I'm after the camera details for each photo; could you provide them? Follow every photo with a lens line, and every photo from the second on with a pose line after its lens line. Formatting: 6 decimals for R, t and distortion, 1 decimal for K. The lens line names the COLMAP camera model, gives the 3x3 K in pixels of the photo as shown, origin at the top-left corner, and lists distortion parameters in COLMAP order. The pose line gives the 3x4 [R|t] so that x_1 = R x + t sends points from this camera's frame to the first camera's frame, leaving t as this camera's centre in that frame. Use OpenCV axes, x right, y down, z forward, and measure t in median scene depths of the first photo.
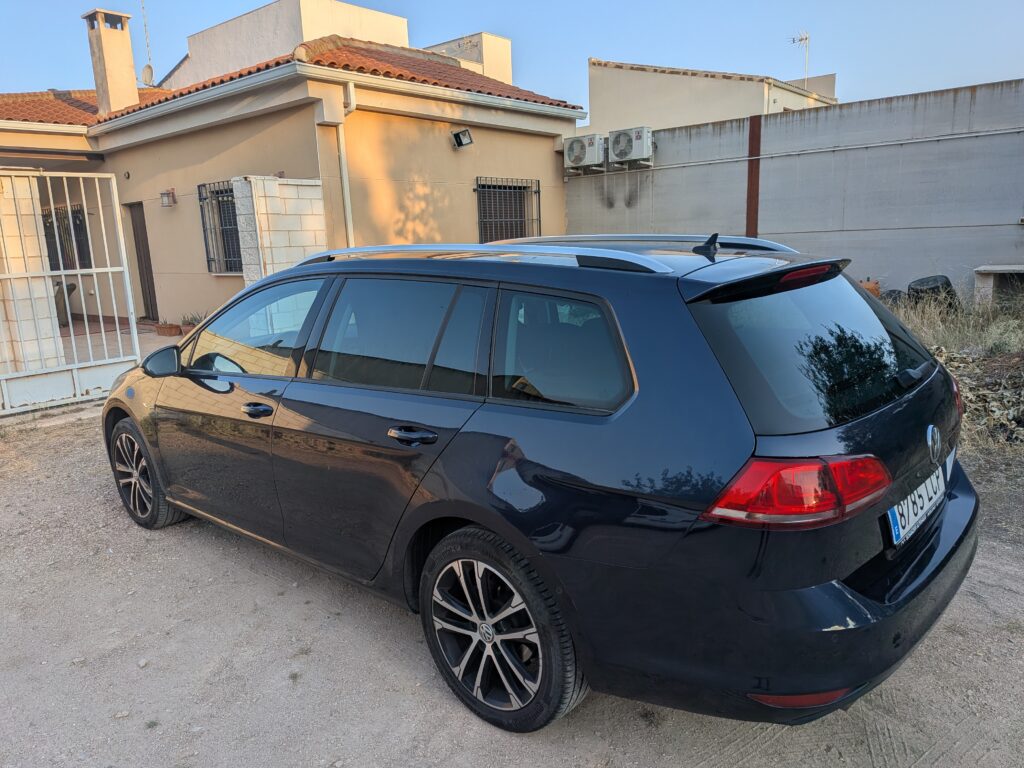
lens RADIAL K [[756.1, 0, 518.6], [0, 756.1, 385.6], [0, 0, 1]] dist [0.013848, -0.038712]
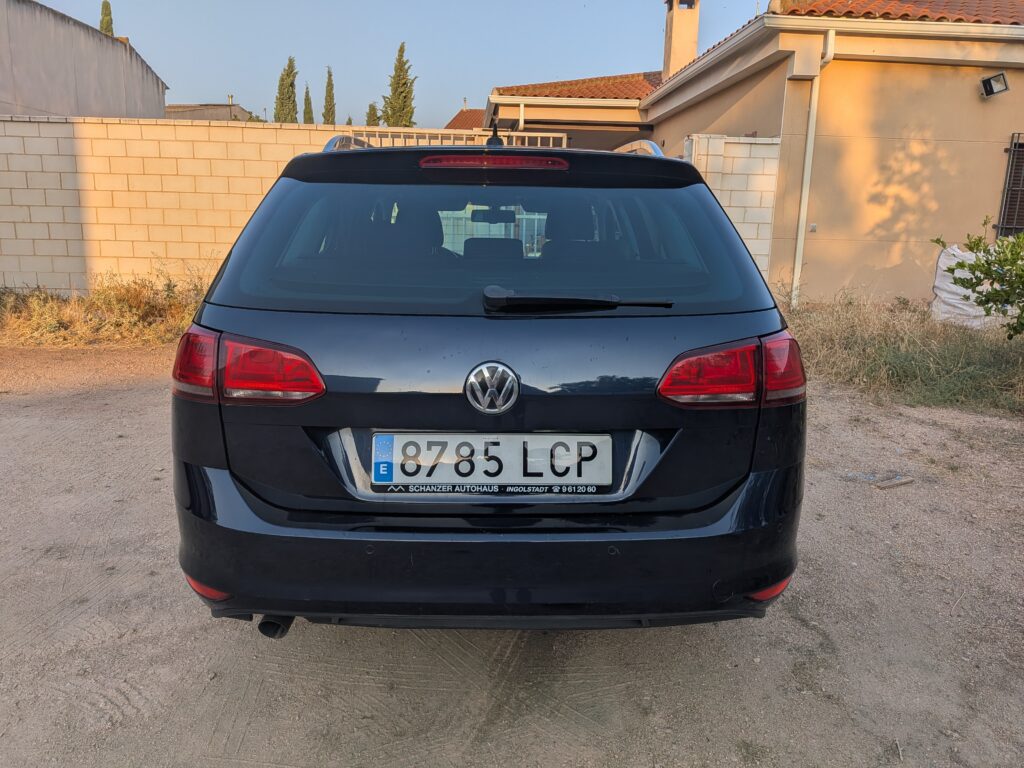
lens RADIAL K [[756.1, 0, 518.6], [0, 756.1, 385.6], [0, 0, 1]] dist [0.013848, -0.038712]
pose [[0.668356, 0.201248, -0.716100, 0.258779], [-0.186481, 0.977294, 0.100605, -0.000049], [0.720087, 0.066299, 0.690709, 0.117561]]
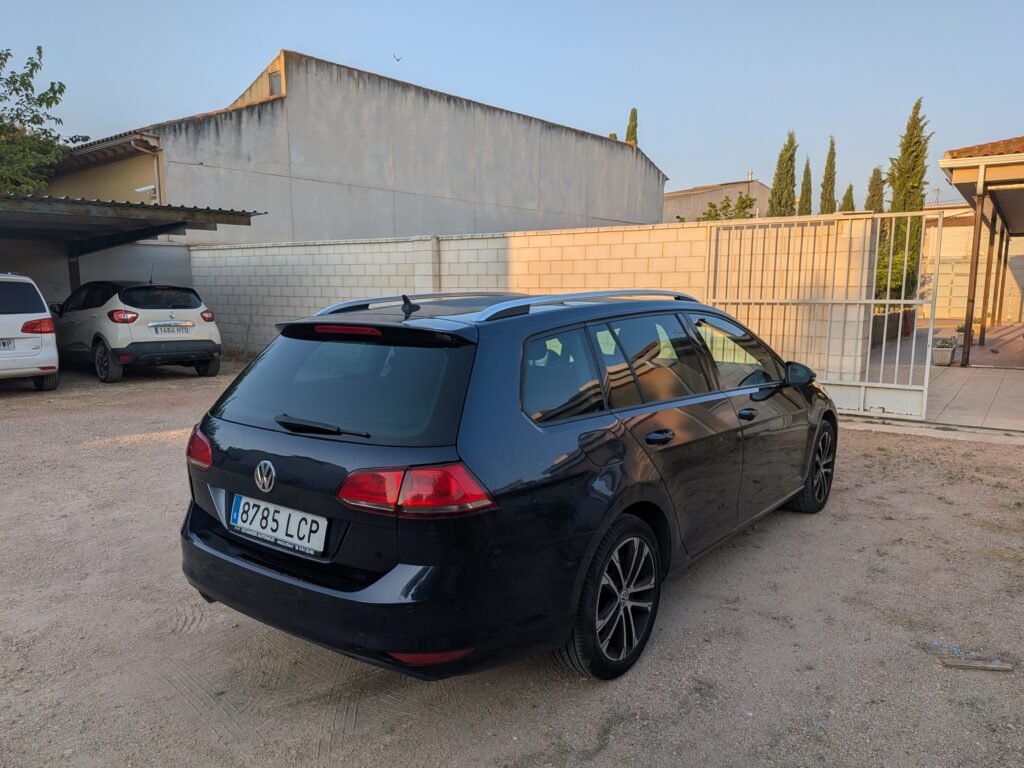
lens RADIAL K [[775.7, 0, 503.9], [0, 775.7, 387.9], [0, 0, 1]] dist [0.081343, -0.171062]
pose [[0.019773, 0.166647, -0.985818, 0.417261], [-0.188145, 0.969015, 0.160033, -0.077591], [0.981942, 0.182312, 0.050514, 0.302004]]
